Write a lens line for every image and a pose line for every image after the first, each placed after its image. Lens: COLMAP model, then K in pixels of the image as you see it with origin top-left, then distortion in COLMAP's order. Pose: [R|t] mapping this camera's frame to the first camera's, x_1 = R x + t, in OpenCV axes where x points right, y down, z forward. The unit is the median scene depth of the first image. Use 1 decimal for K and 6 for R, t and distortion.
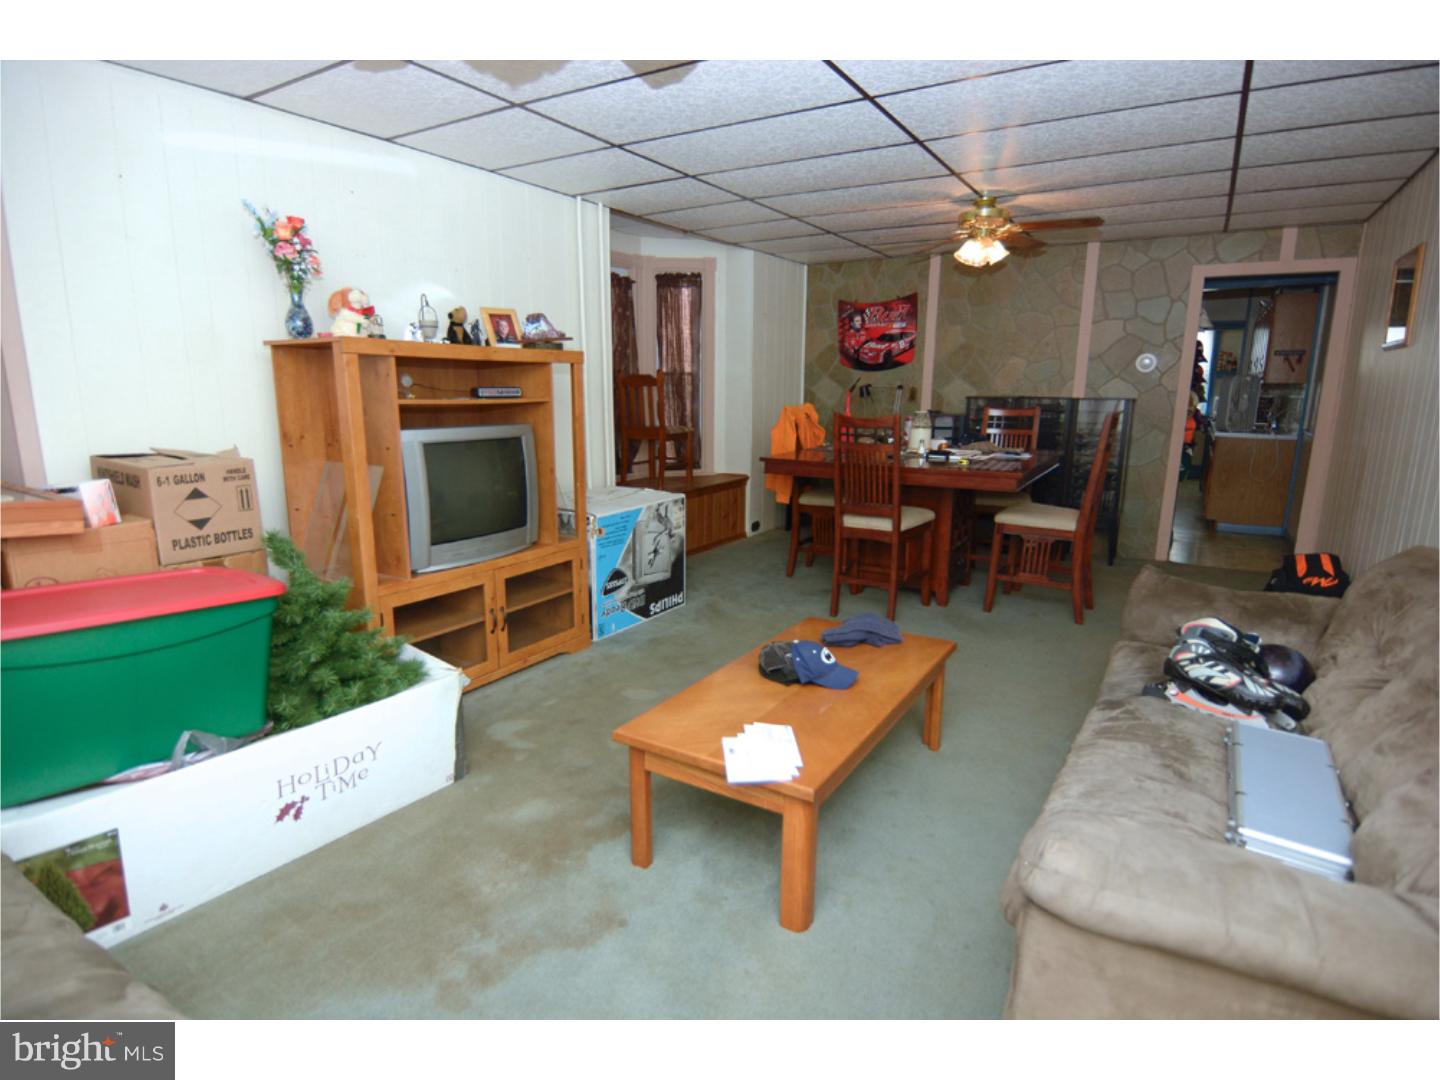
lens RADIAL K [[747.6, 0, 720.6], [0, 747.6, 540.2], [0, 0, 1]] dist [-0.021727, -0.010879]
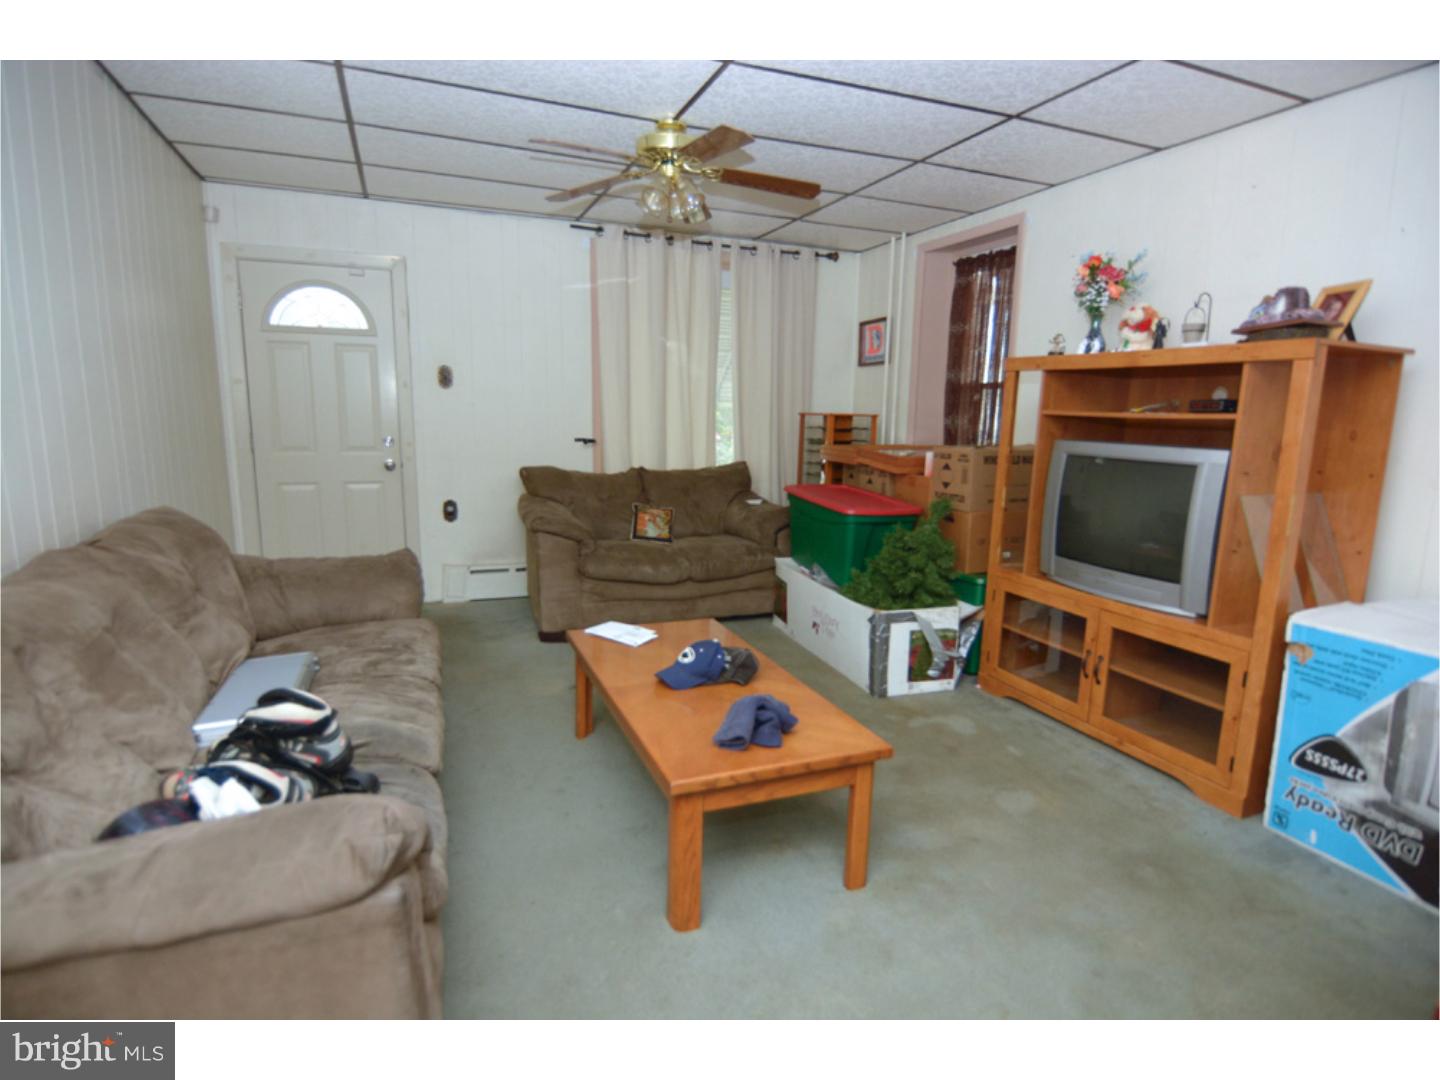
lens RADIAL K [[747.6, 0, 719.7], [0, 747.6, 540.0], [0, 0, 1]] dist [-0.021727, -0.010879]
pose [[-0.595252, 0.117528, -0.794898, 0.518690], [-0.184382, 0.942872, 0.277480, -0.157953], [0.782099, 0.311735, -0.539576, 0.898445]]
